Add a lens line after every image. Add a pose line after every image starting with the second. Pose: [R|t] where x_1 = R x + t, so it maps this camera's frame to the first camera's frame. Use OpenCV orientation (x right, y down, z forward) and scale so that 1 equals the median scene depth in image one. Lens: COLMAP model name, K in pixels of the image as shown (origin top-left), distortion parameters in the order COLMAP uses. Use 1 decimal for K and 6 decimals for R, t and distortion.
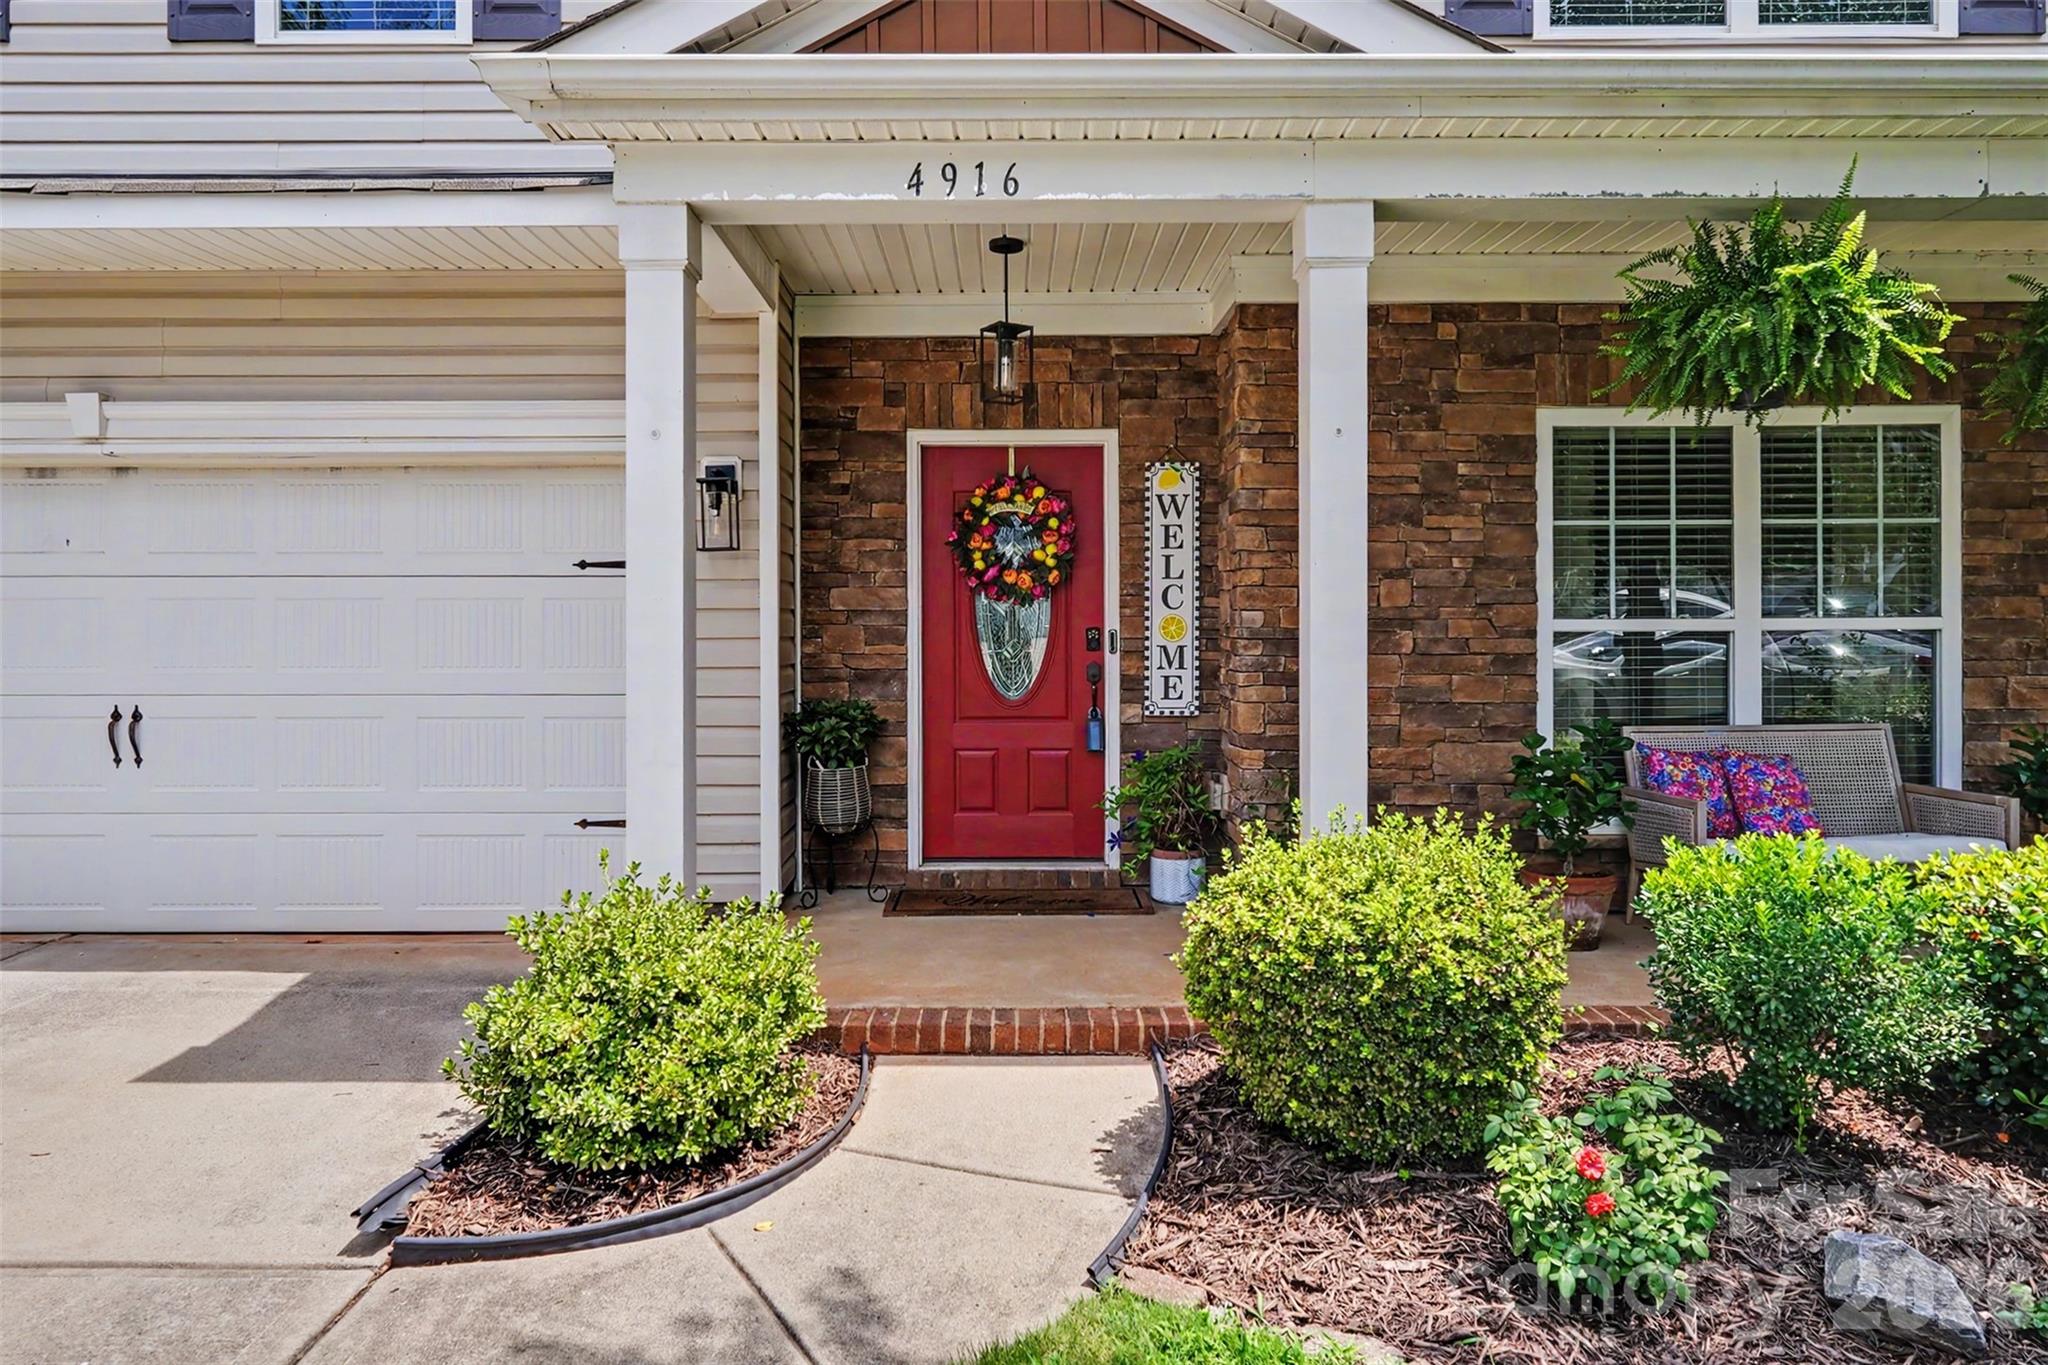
lens RADIAL K [[1318.9, 0, 1018.7], [0, 1318.9, 626.0], [0, 0, 1]] dist [-0.000352, -0.000246]
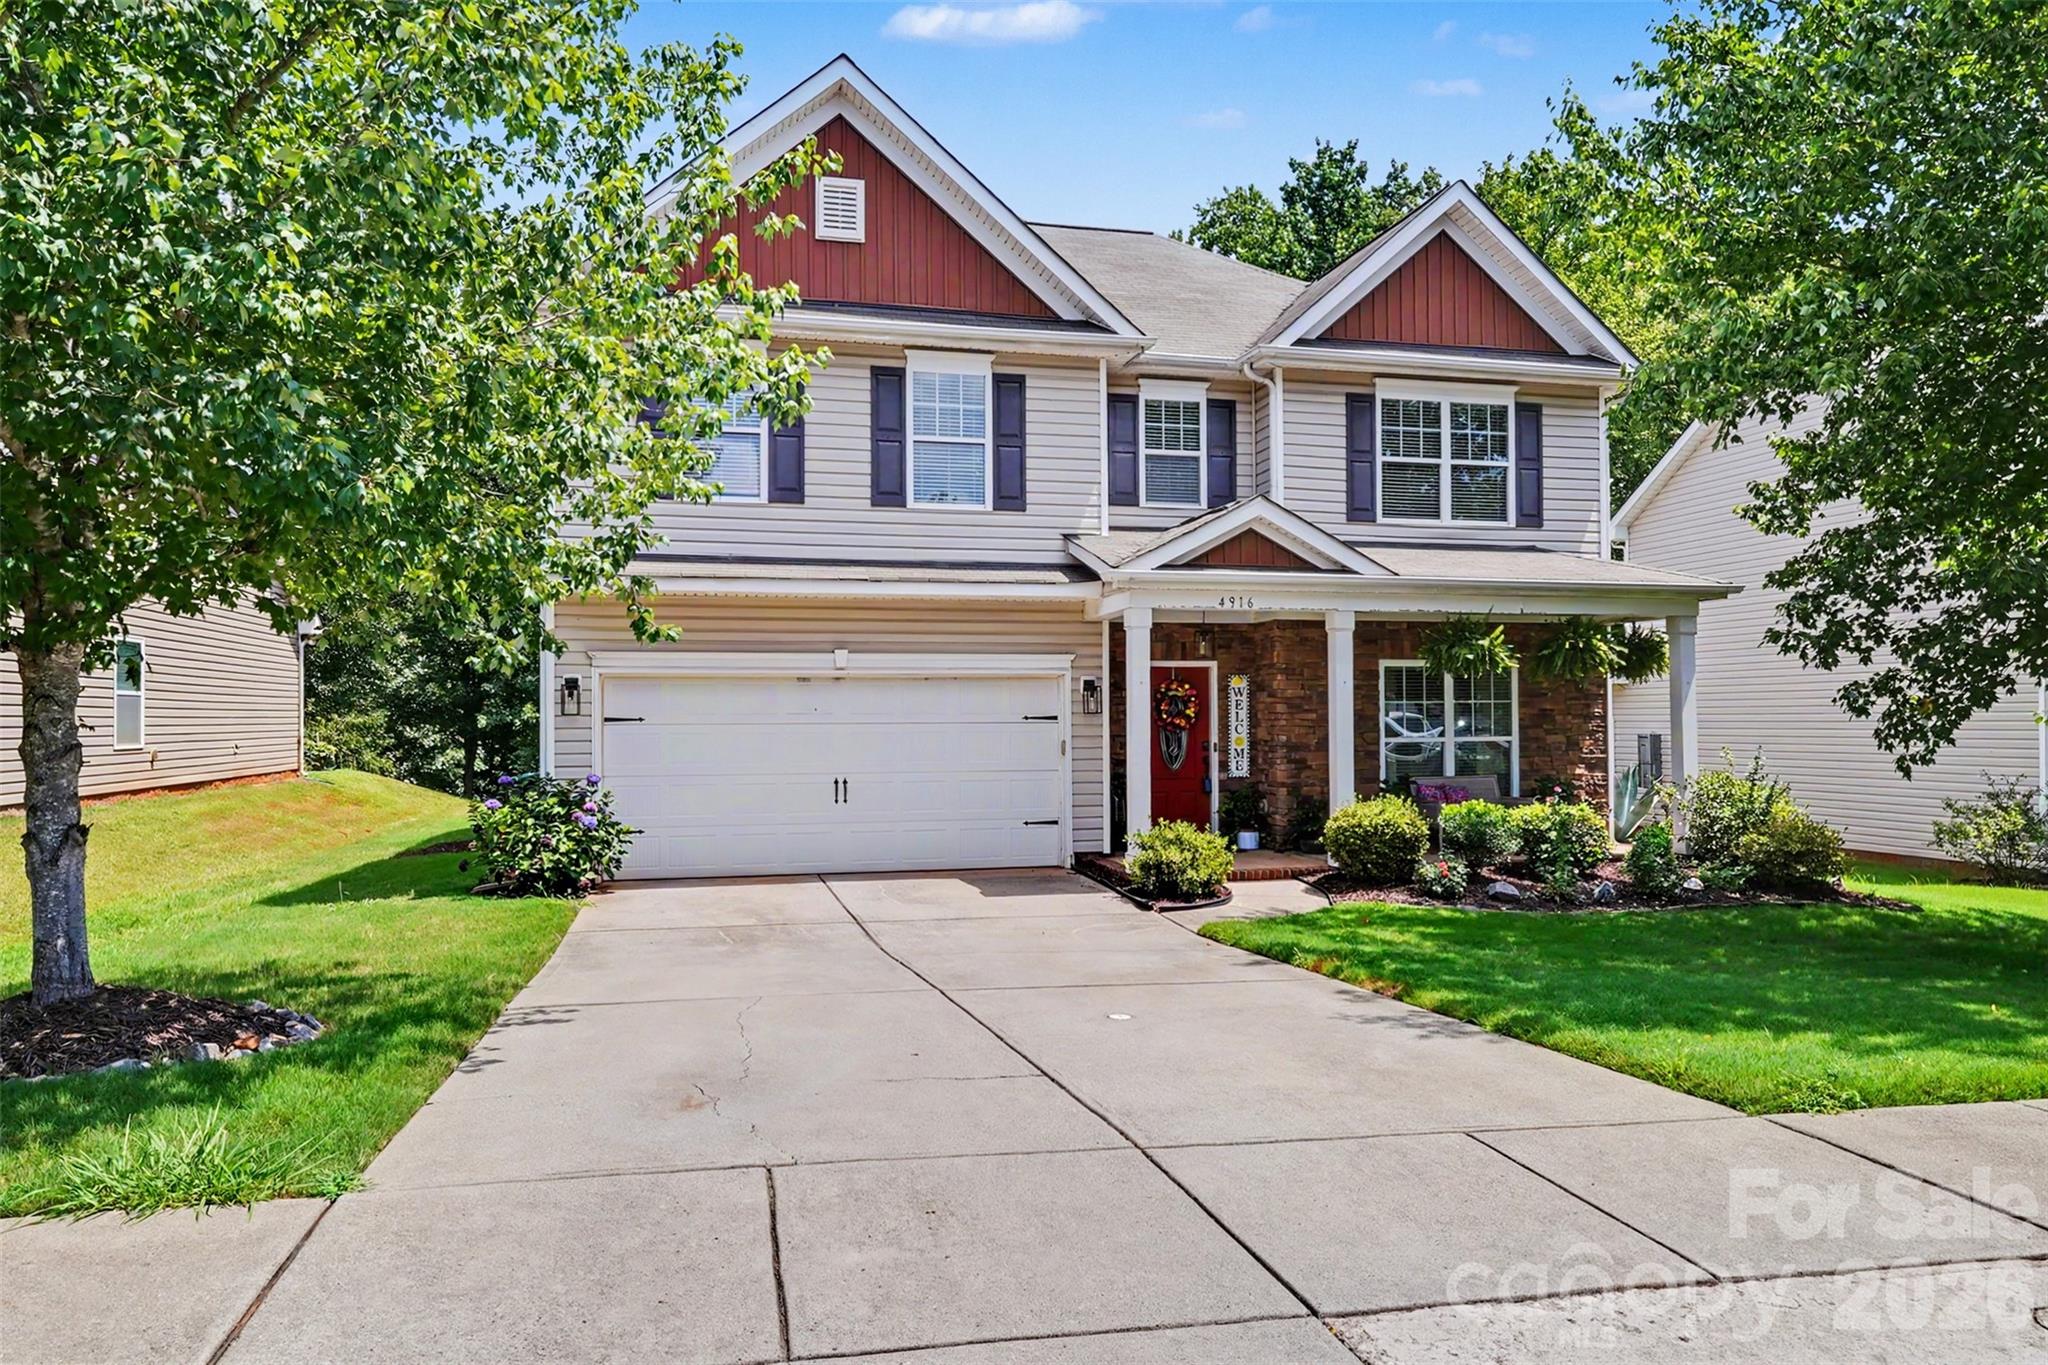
lens RADIAL K [[1271.9, 0, 1016.0], [0, 1271.9, 709.3], [0, 0, 1]] dist [0.001783, -0.000235]
pose [[0.972320, -0.001662, 0.233646, -0.883590], [0.003690, 0.999959, -0.008244, -0.042385], [-0.233622, 0.008878, 0.972287, -1.277106]]
